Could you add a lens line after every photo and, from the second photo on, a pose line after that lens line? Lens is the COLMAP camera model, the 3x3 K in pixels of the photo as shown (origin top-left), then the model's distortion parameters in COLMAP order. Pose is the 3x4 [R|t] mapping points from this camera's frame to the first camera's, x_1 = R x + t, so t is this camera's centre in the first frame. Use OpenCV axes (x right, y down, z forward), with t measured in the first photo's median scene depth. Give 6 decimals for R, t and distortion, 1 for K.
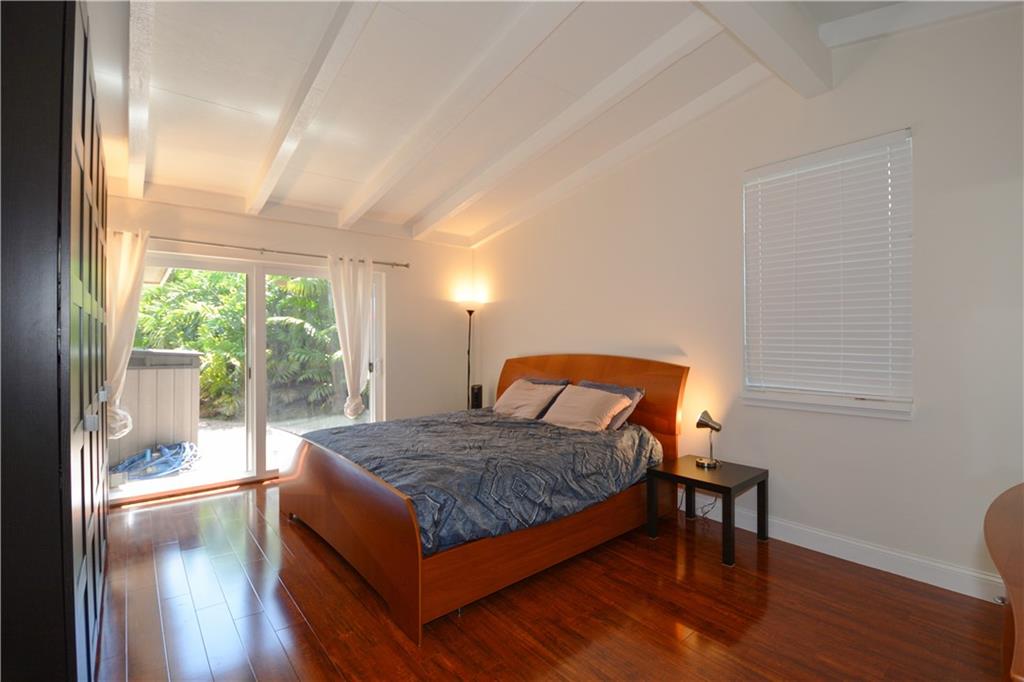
lens RADIAL K [[459.9, 0, 517.1], [0, 459.9, 341.2], [0, 0, 1]] dist [0.002564, -0.004221]
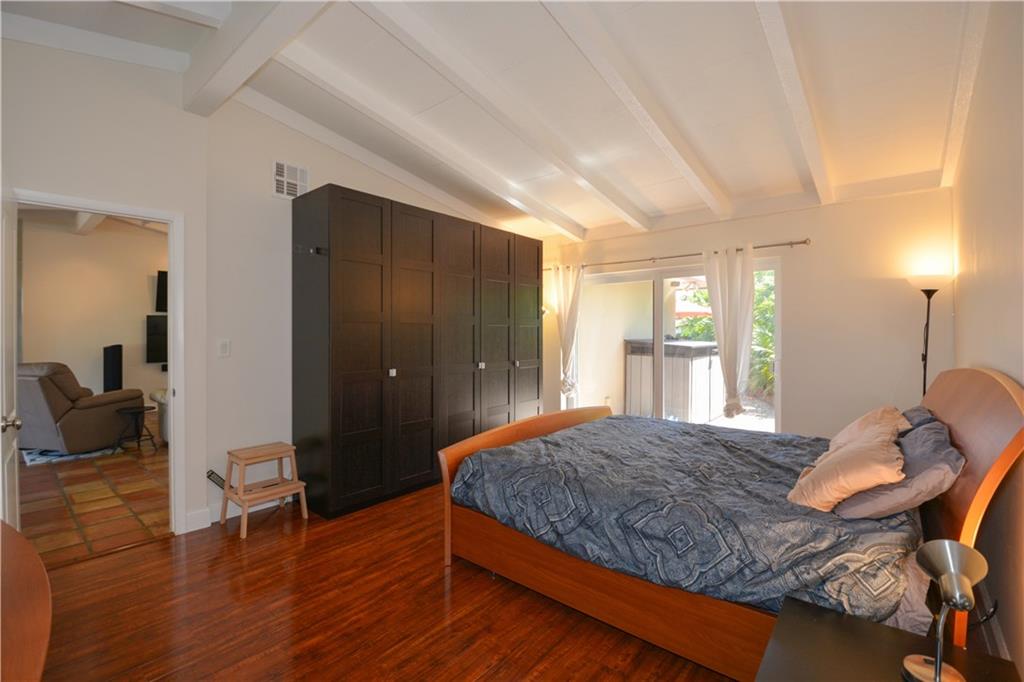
lens RADIAL K [[459.9, 0, 516.2], [0, 459.9, 335.6], [0, 0, 1]] dist [0.002564, -0.004221]
pose [[0.161272, 0.006214, -0.986890, 0.800733], [-0.003911, 0.999976, 0.005657, -0.013363], [0.986902, 0.002948, 0.161293, 0.685171]]
